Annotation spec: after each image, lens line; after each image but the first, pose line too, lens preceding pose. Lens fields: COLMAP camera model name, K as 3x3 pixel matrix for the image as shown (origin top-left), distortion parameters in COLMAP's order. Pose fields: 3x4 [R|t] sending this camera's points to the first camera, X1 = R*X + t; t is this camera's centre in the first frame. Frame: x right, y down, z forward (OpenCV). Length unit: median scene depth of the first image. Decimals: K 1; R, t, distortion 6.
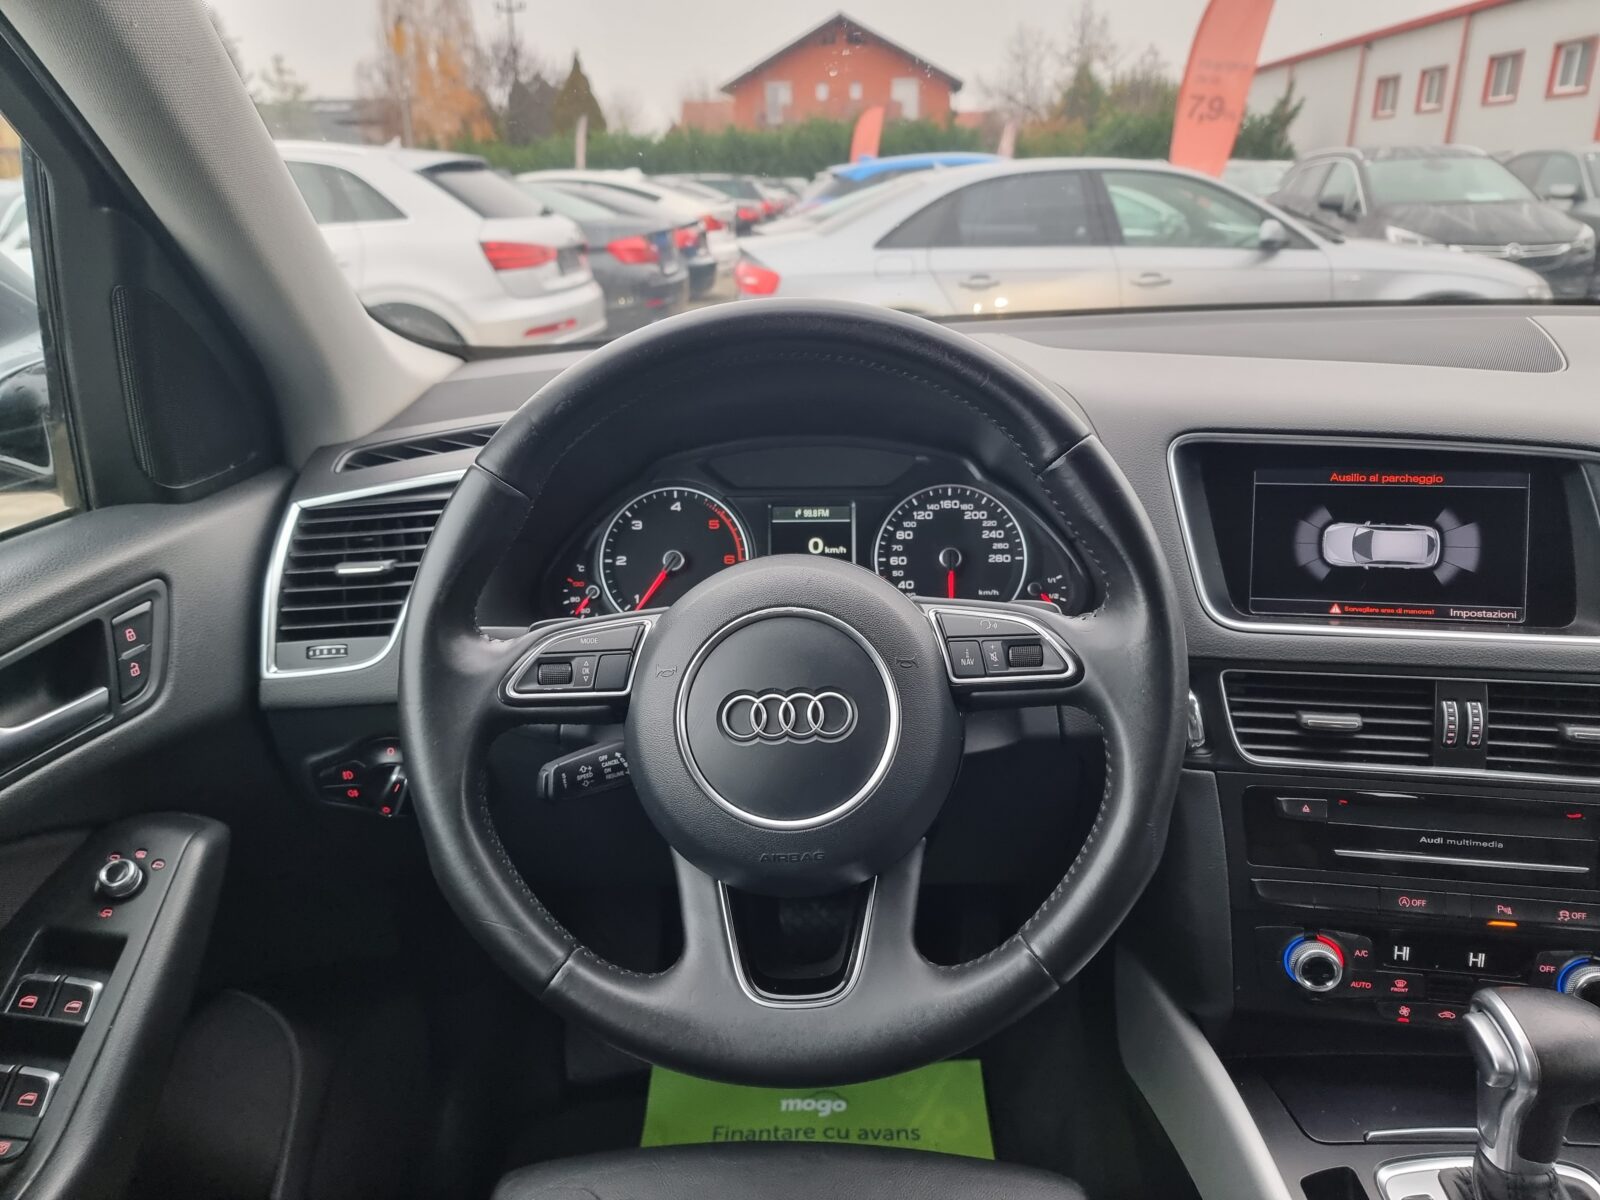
lens RADIAL K [[1155.2, 0, 798.2], [0, 1155.2, 601.8], [0, 0, 1]] dist [0.094440, -0.071529]
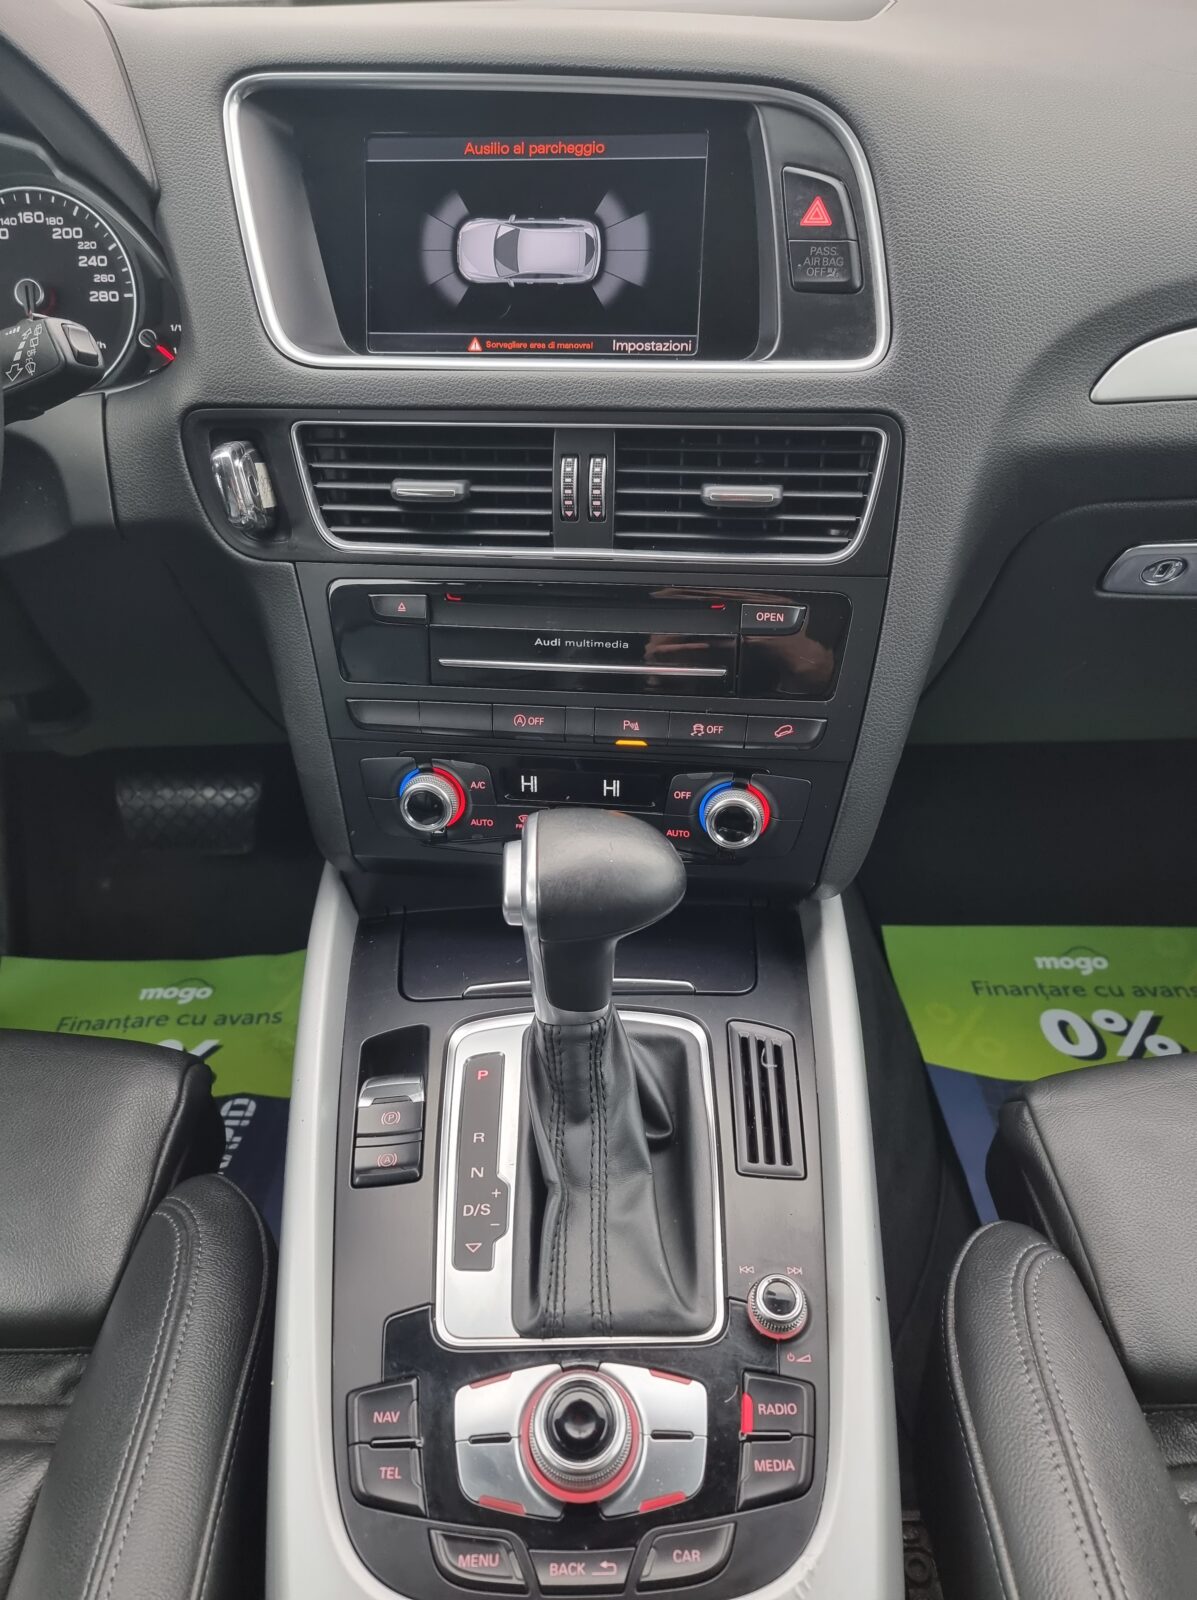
lens RADIAL K [[1123.8, 0, 597.4], [0, 1123.8, 803.2], [0, 0, 1]] dist [0.026157, -0.007684]
pose [[0.999599, -0.018652, 0.021327, 0.469863], [0.012944, 0.970229, 0.241844, 0.106419], [-0.025203, -0.241470, 0.970081, 0.209049]]
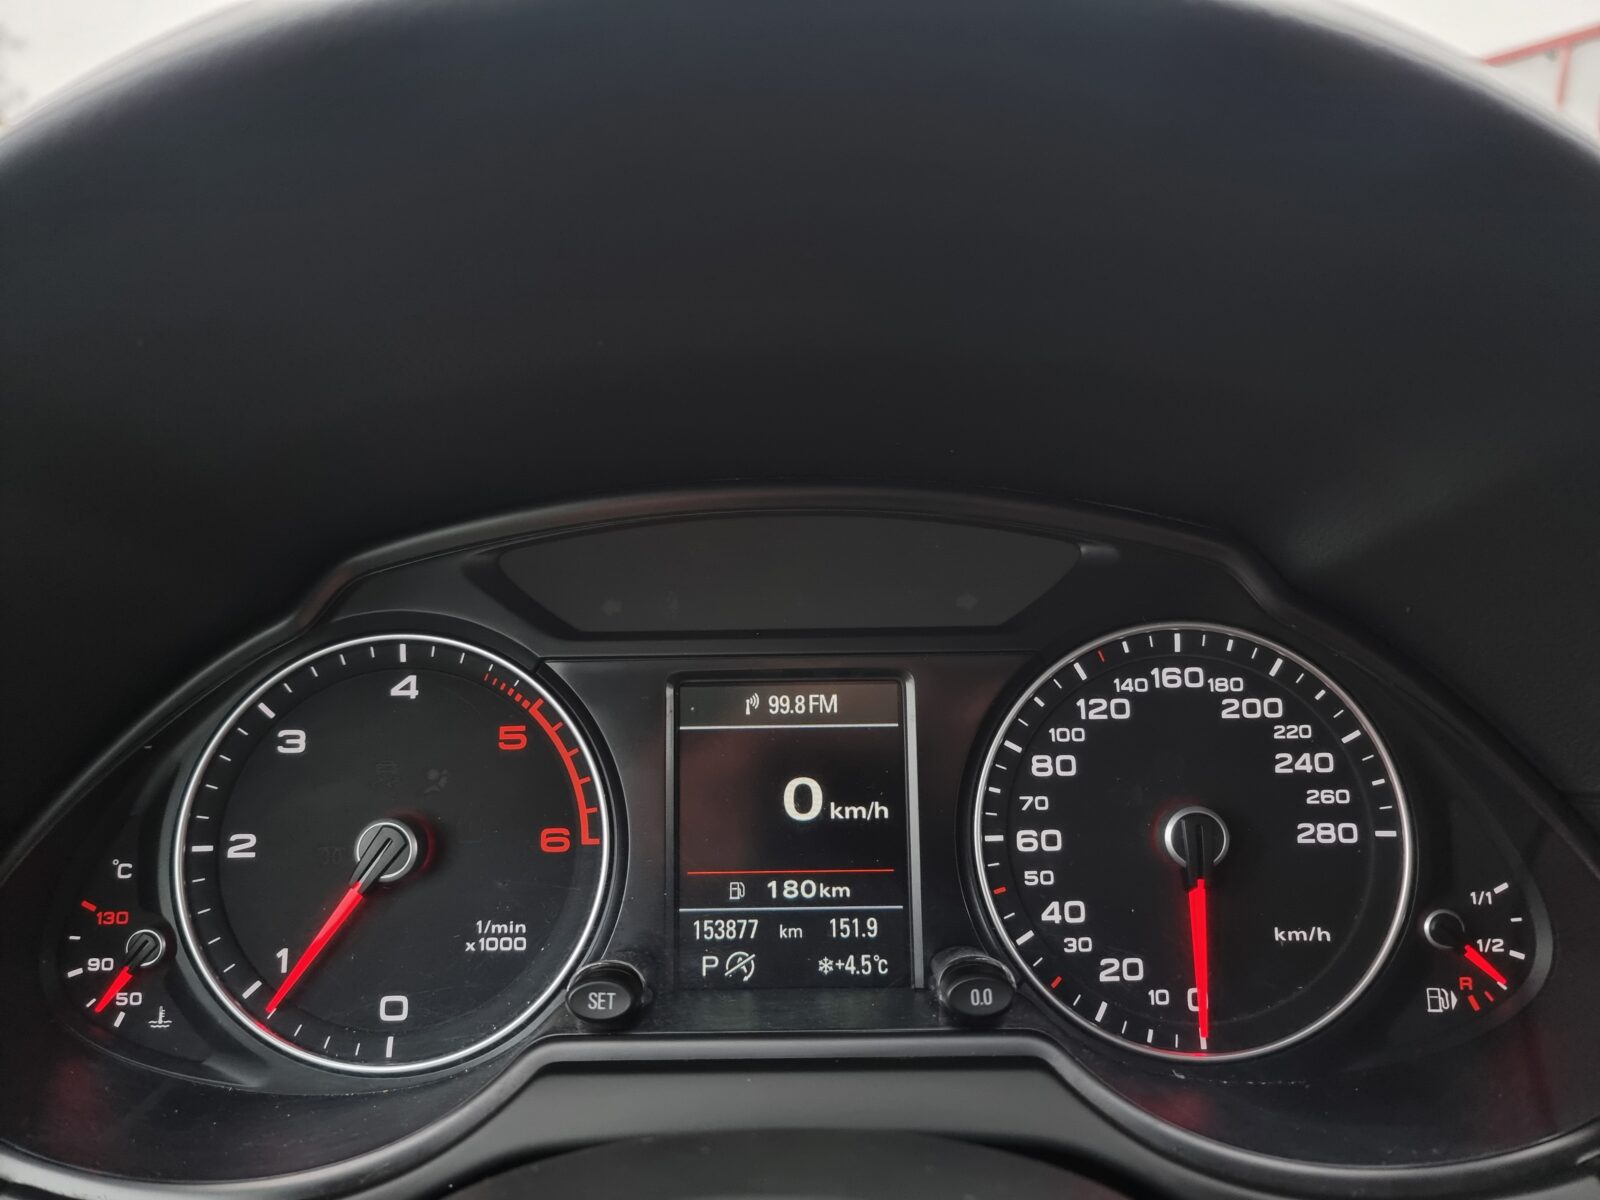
lens RADIAL K [[1104.2, 0, 800.2], [0, 1104.2, 610.1], [0, 0, 1]] dist [0.073956, -0.061085]
pose [[0.998873, -0.007831, 0.046812, -0.000993], [0.009070, 0.999613, -0.026311, -0.097887], [-0.046587, 0.026706, 0.998557, 0.668932]]
